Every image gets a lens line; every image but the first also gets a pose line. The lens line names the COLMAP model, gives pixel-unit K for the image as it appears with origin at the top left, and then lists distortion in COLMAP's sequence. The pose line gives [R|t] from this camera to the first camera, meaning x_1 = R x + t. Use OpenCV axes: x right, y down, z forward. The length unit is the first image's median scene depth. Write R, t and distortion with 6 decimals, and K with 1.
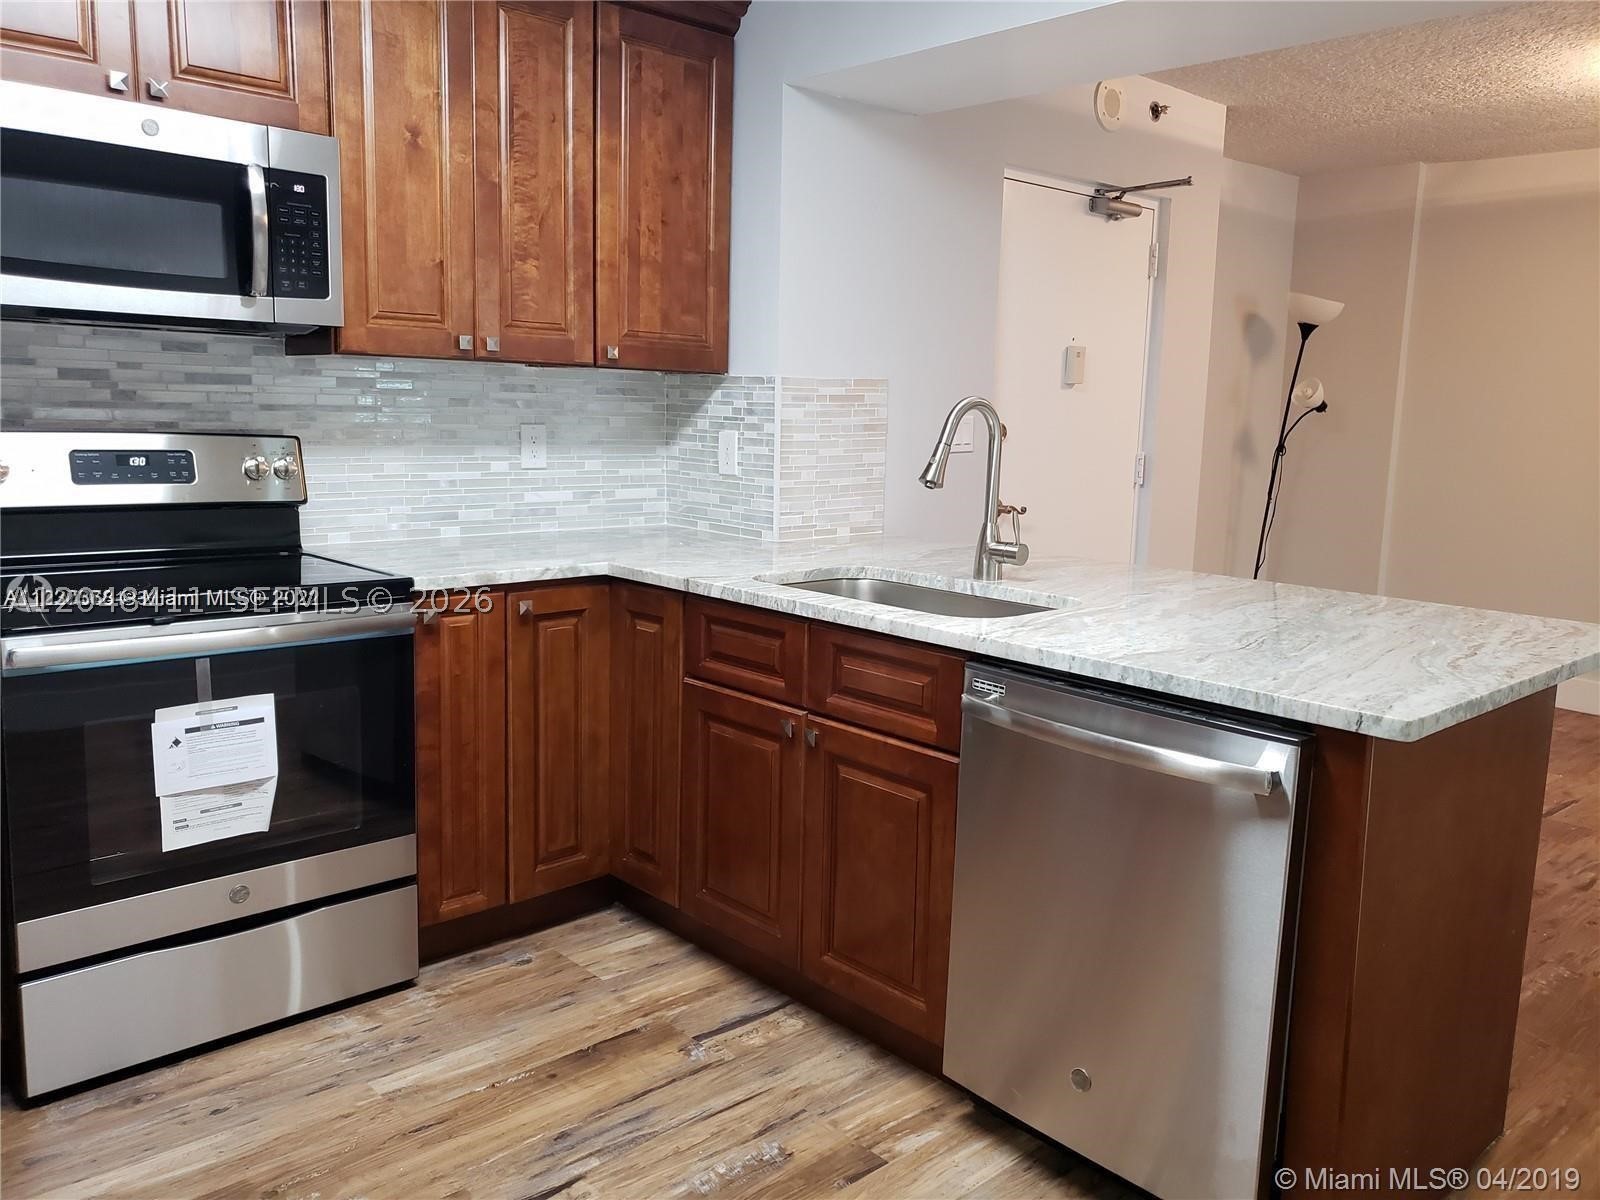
lens RADIAL K [[1250.2, 0, 796.9], [0, 1250.2, 584.3], [0, 0, 1]] dist [0.030091, -0.014295]
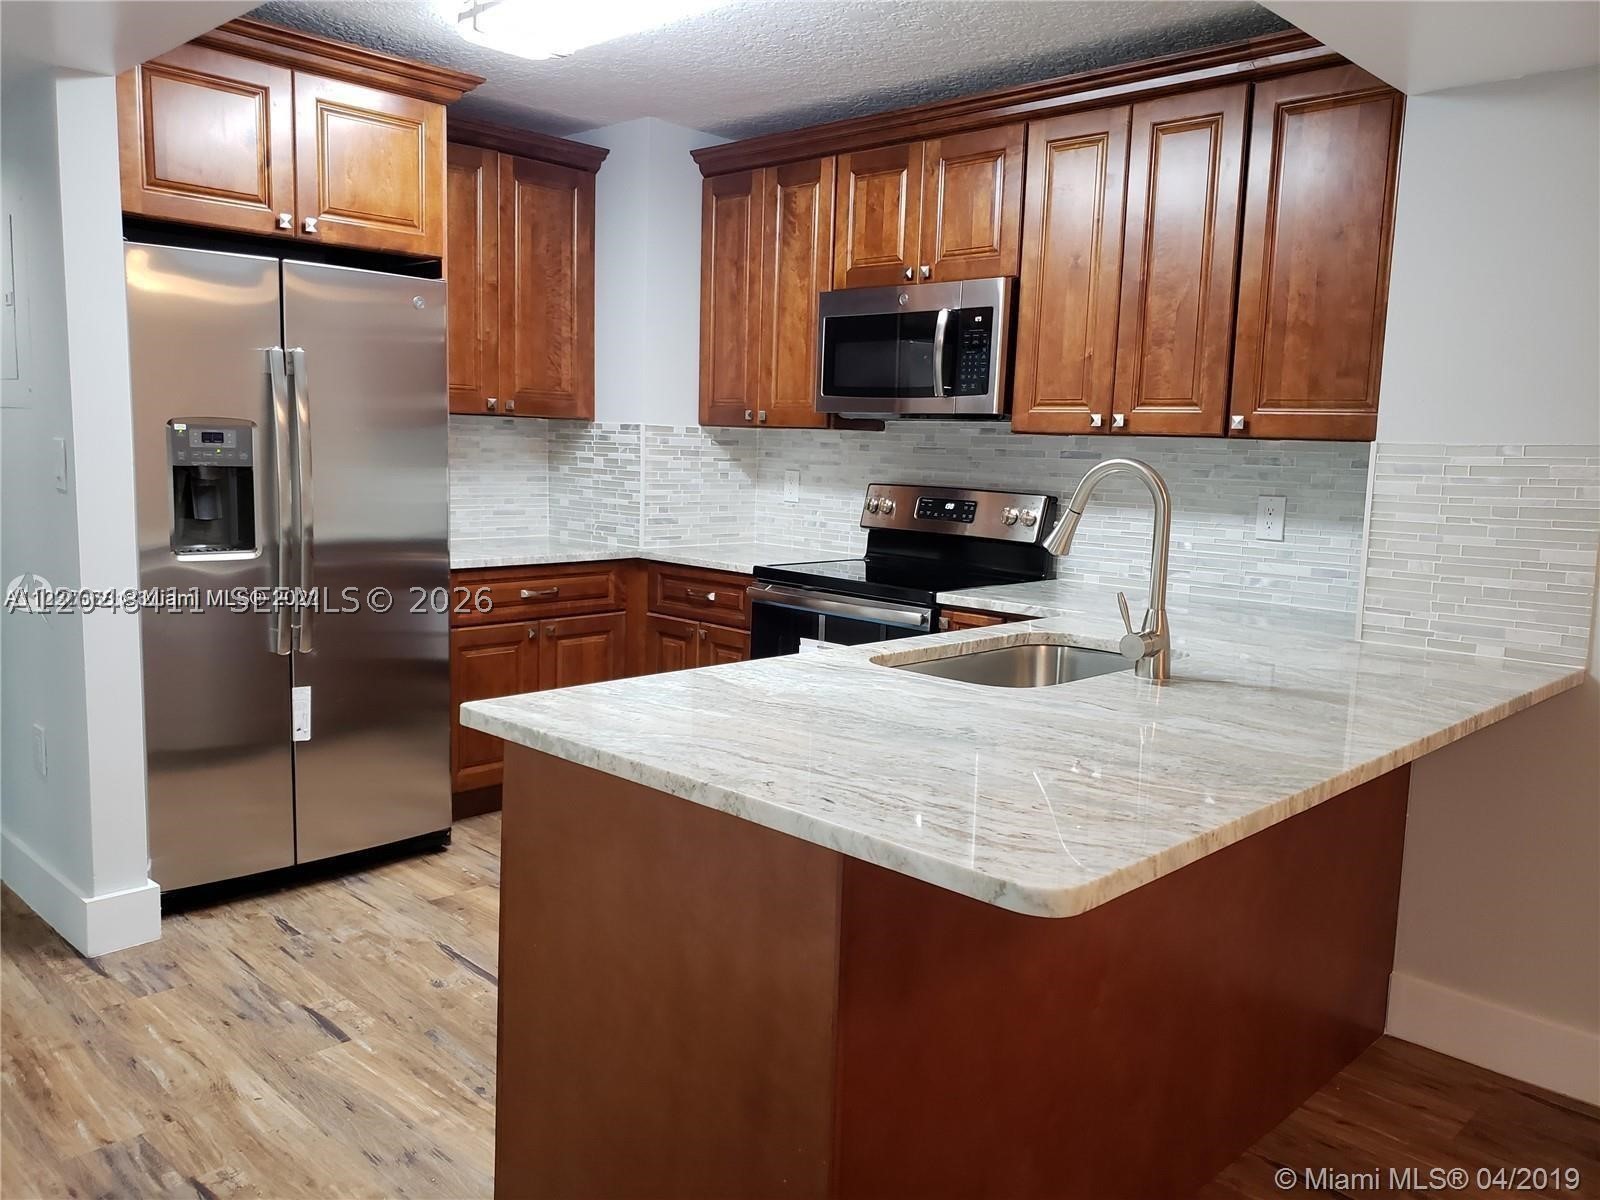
lens RADIAL K [[1250.2, 0, 789.3], [0, 1250.2, 594.7], [0, 0, 1]] dist [0.030091, -0.014295]
pose [[0.061969, 0.103284, -0.992720, 0.992898], [-0.168264, 0.981476, 0.091610, -0.097559], [0.983792, 0.161362, 0.078200, 0.699871]]
